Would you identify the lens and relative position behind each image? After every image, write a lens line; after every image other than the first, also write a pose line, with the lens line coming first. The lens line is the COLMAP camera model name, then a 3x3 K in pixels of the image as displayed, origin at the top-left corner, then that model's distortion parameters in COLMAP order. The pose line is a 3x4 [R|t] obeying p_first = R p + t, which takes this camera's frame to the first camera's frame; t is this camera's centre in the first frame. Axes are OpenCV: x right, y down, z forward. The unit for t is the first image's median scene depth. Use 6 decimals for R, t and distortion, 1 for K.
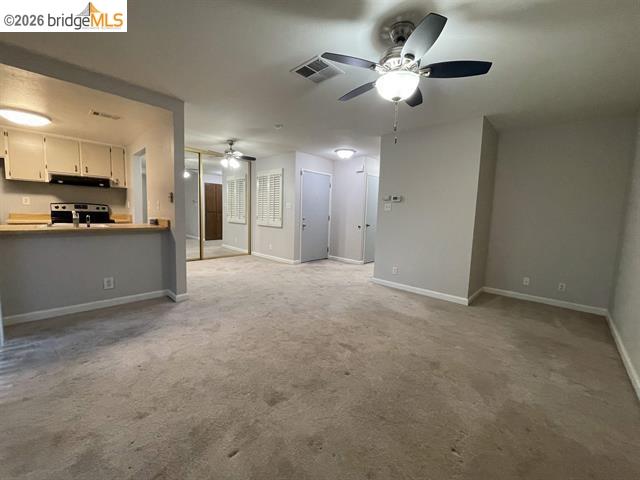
lens RADIAL K [[257.5, 0, 316.8], [0, 257.5, 238.1], [0, 0, 1]] dist [-0.001893, -0.000034]
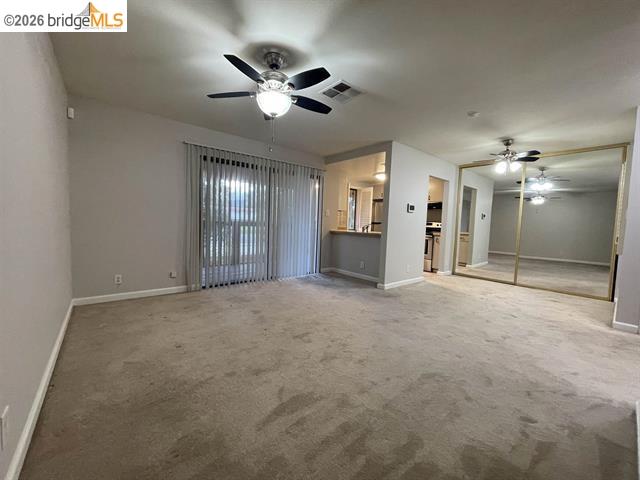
lens RADIAL K [[257.5, 0, 316.8], [0, 257.5, 238.1], [0, 0, 1]] dist [-0.001893, -0.000034]
pose [[-0.107440, 0.026120, -0.993868, 0.833114], [-0.135744, 0.989908, 0.040690, -0.027066], [0.984901, 0.139284, -0.102811, 0.777340]]
